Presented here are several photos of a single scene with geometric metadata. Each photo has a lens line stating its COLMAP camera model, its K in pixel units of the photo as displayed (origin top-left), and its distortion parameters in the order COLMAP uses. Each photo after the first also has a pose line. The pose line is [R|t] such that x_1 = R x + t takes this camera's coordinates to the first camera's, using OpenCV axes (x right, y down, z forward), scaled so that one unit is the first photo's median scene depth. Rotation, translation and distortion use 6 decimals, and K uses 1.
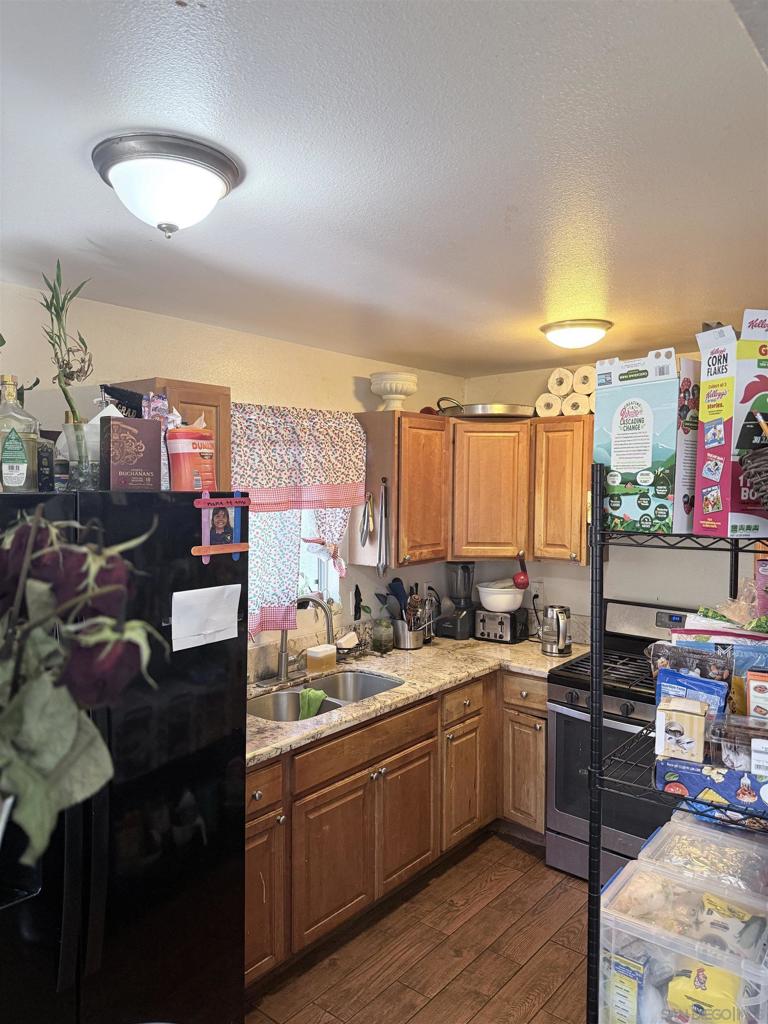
lens RADIAL K [[724.4, 0, 380.7], [0, 724.4, 509.9], [0, 0, 1]] dist [0.037683, -0.047460]
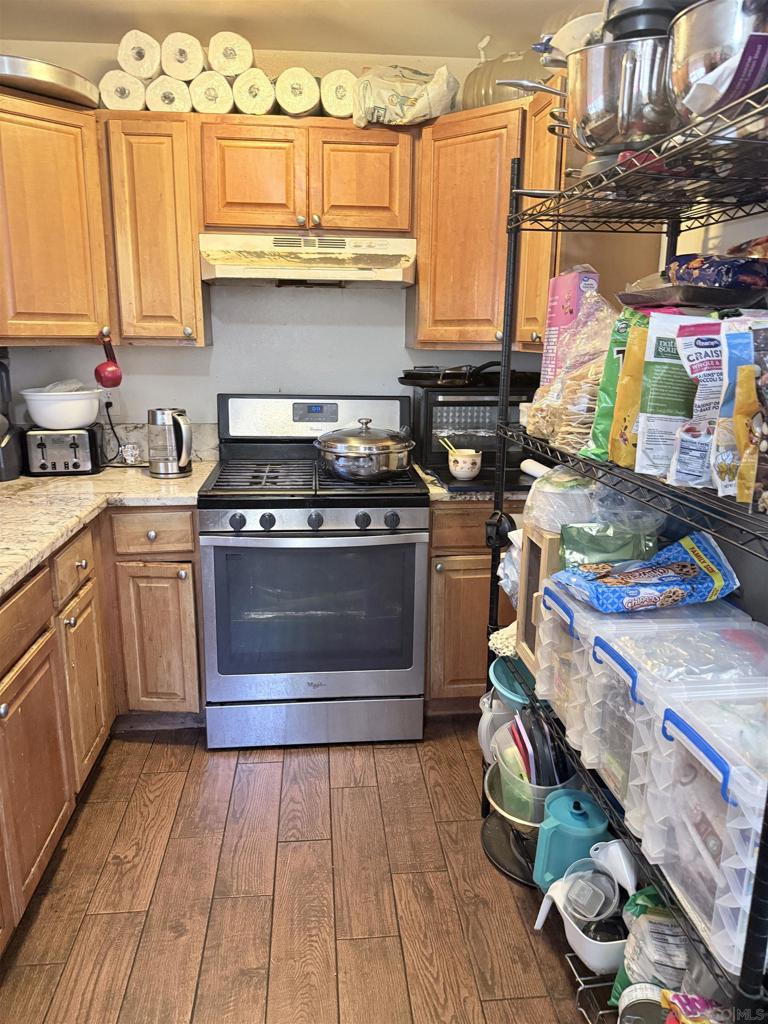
lens RADIAL K [[724.4, 0, 382.9], [0, 724.4, 503.0], [0, 0, 1]] dist [0.037683, -0.047460]
pose [[0.705912, -0.166012, 0.688569, -0.111409], [0.030730, 0.978408, 0.204387, 0.087632], [-0.707632, -0.123120, 0.695772, 0.360154]]
